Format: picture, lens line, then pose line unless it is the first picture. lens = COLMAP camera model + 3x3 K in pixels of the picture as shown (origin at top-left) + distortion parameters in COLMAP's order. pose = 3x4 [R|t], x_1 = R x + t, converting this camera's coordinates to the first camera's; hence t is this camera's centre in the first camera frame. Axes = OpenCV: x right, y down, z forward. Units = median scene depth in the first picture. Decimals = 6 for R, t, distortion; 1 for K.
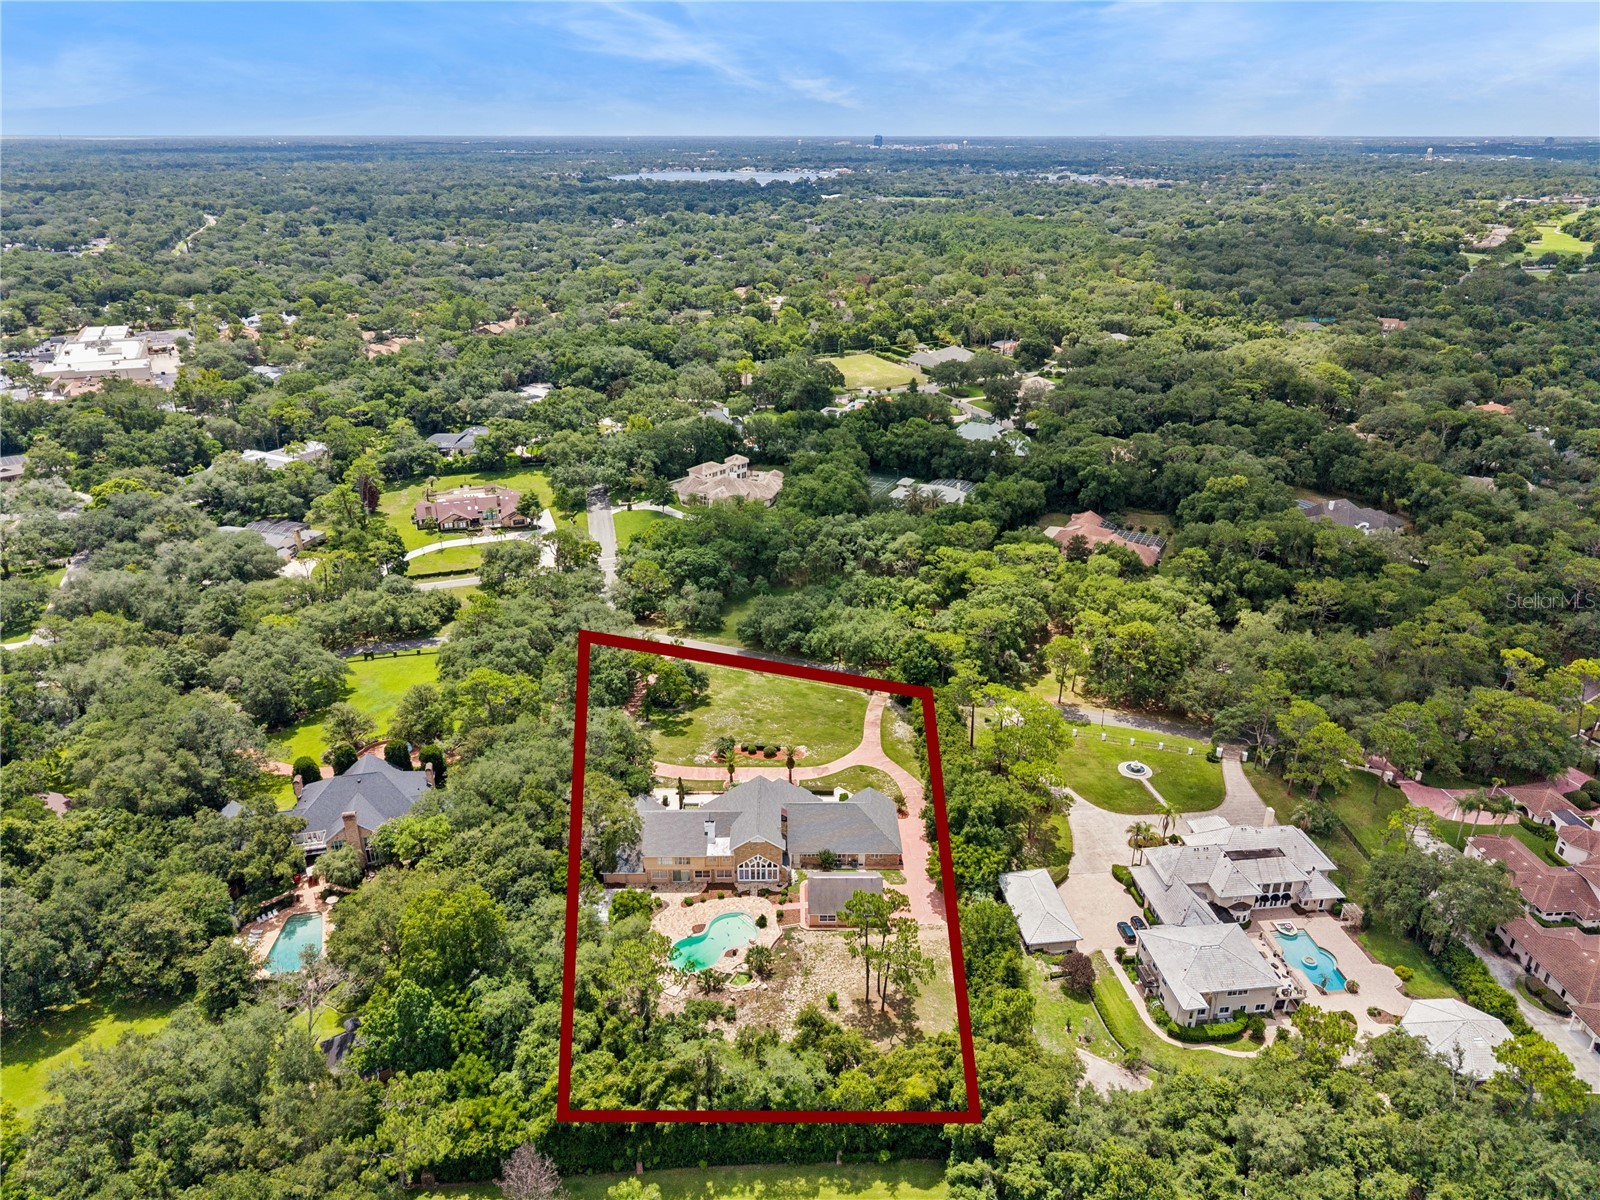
lens RADIAL K [[1068.7, 0, 793.7], [0, 1068.7, 636.1], [0, 0, 1]] dist [0.061686, -0.076368]
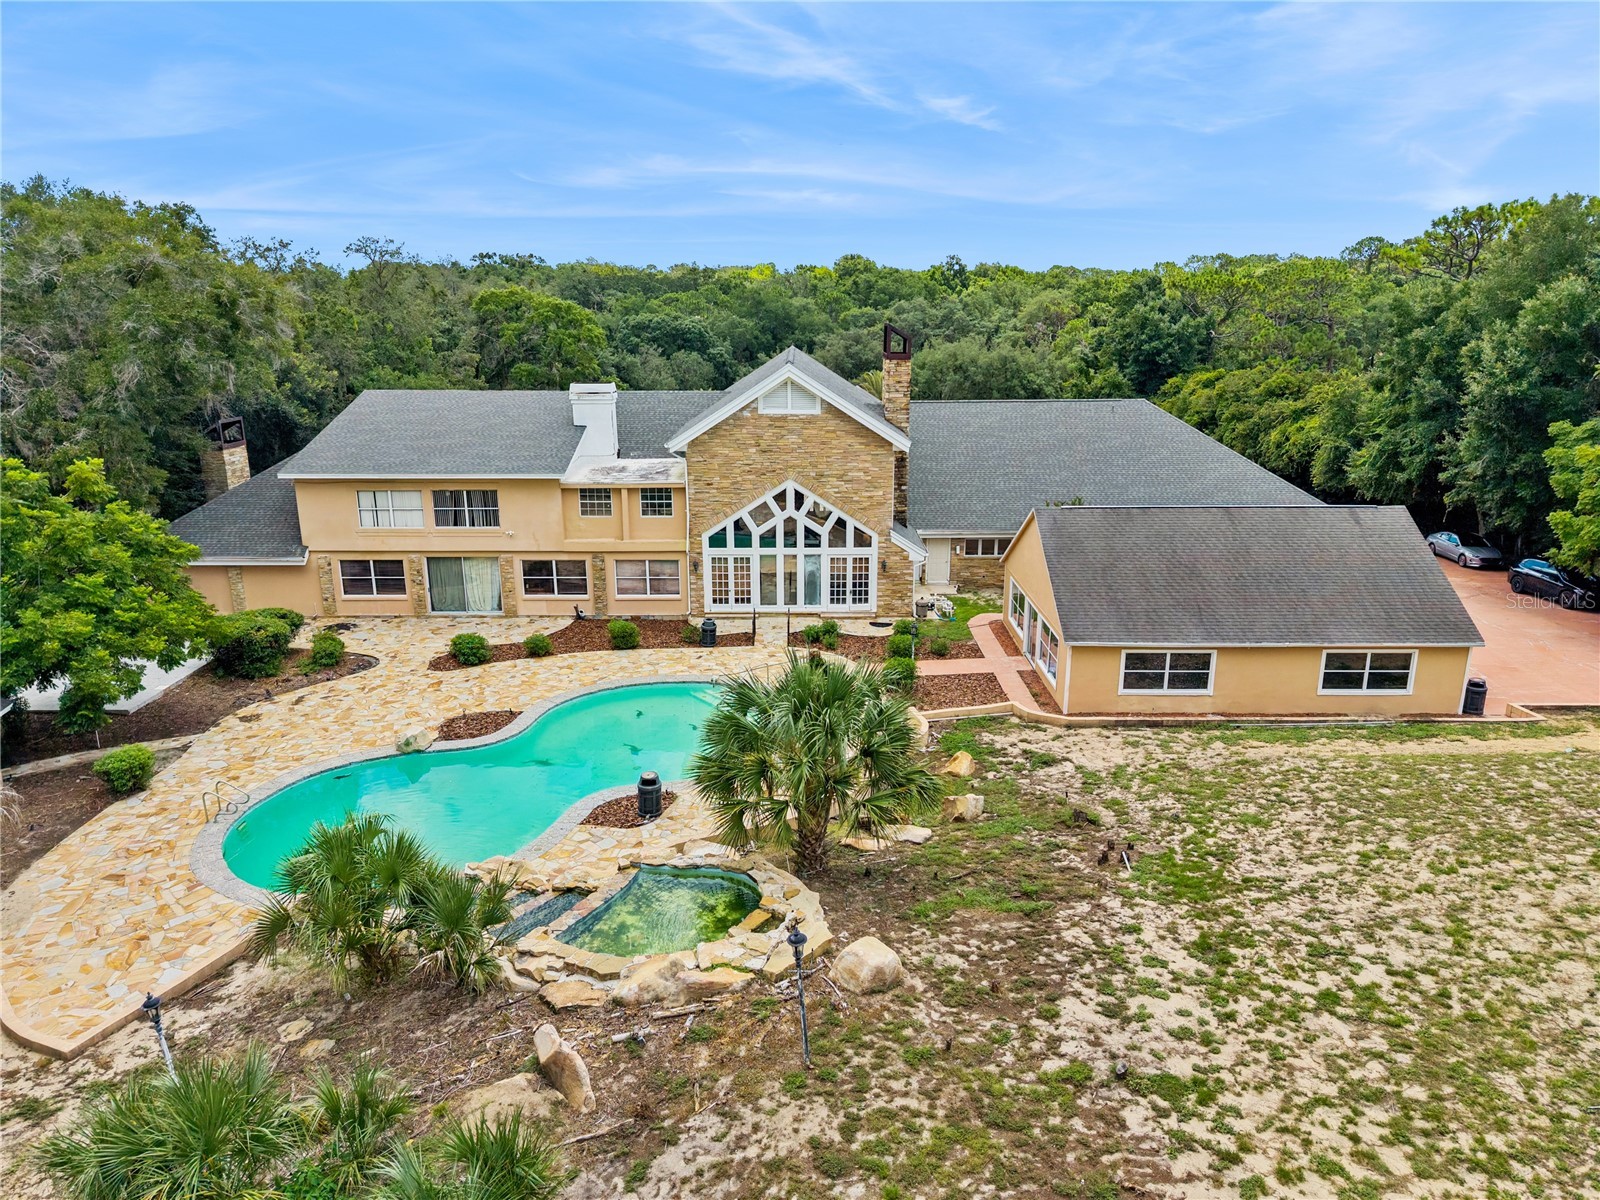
lens RADIAL K [[1068.7, 0, 793.7], [0, 1068.7, 636.1], [0, 0, 1]] dist [0.061686, -0.076368]
pose [[0.999915, 0.003743, -0.012515, -0.029783], [-0.005430, 0.990469, -0.137627, 0.272491], [0.011881, 0.137683, 0.990405, 0.783315]]
